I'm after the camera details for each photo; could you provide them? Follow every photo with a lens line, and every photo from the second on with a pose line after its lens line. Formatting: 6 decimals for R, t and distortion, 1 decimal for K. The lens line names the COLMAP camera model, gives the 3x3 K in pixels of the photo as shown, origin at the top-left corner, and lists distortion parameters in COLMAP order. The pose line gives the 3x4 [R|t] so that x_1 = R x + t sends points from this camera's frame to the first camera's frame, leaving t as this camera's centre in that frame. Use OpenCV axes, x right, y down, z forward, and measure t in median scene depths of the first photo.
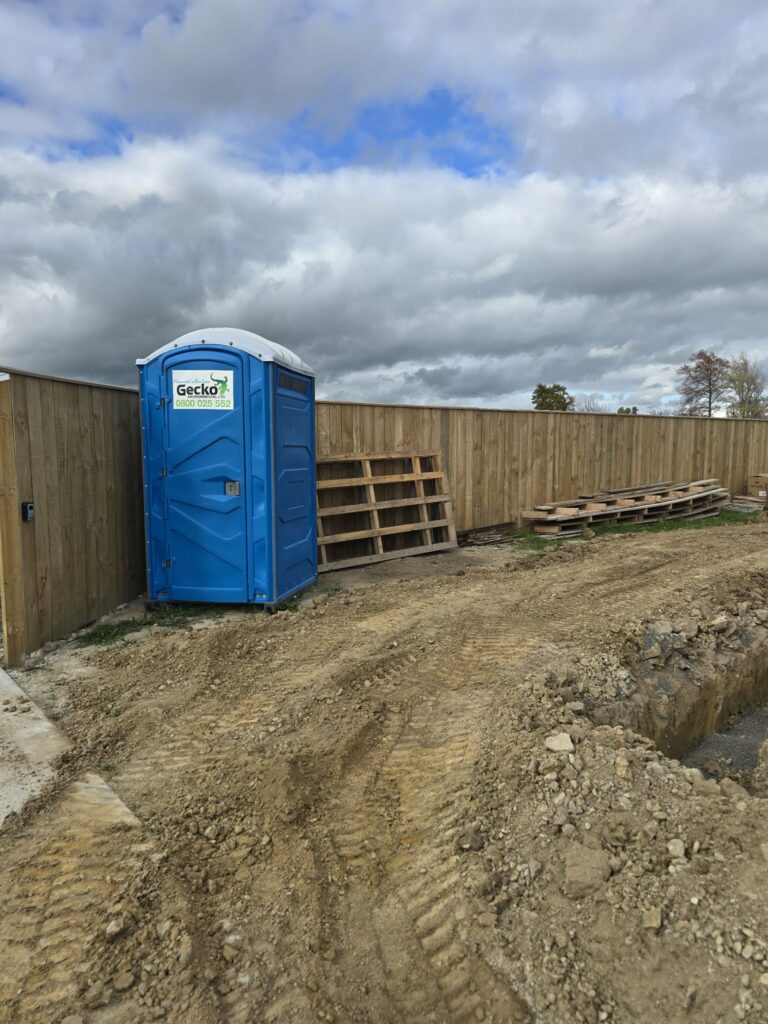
lens RADIAL K [[723.0, 0, 382.2], [0, 723.0, 510.7], [0, 0, 1]] dist [0.009229, -0.013368]
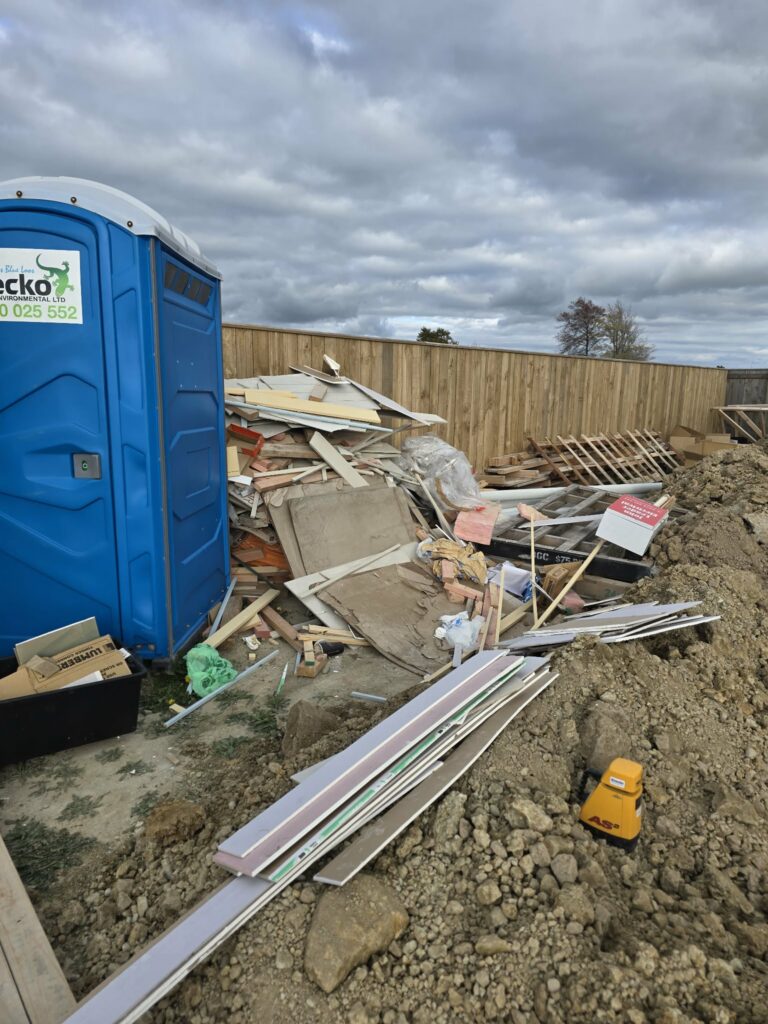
lens RADIAL K [[723.0, 0, 386.9], [0, 723.0, 514.9], [0, 0, 1]] dist [0.009229, -0.013368]
pose [[0.983532, -0.020472, 0.179573, -0.055363], [0.005997, 0.996714, 0.080782, -0.026072], [-0.180637, -0.078375, 0.980422, 0.281571]]
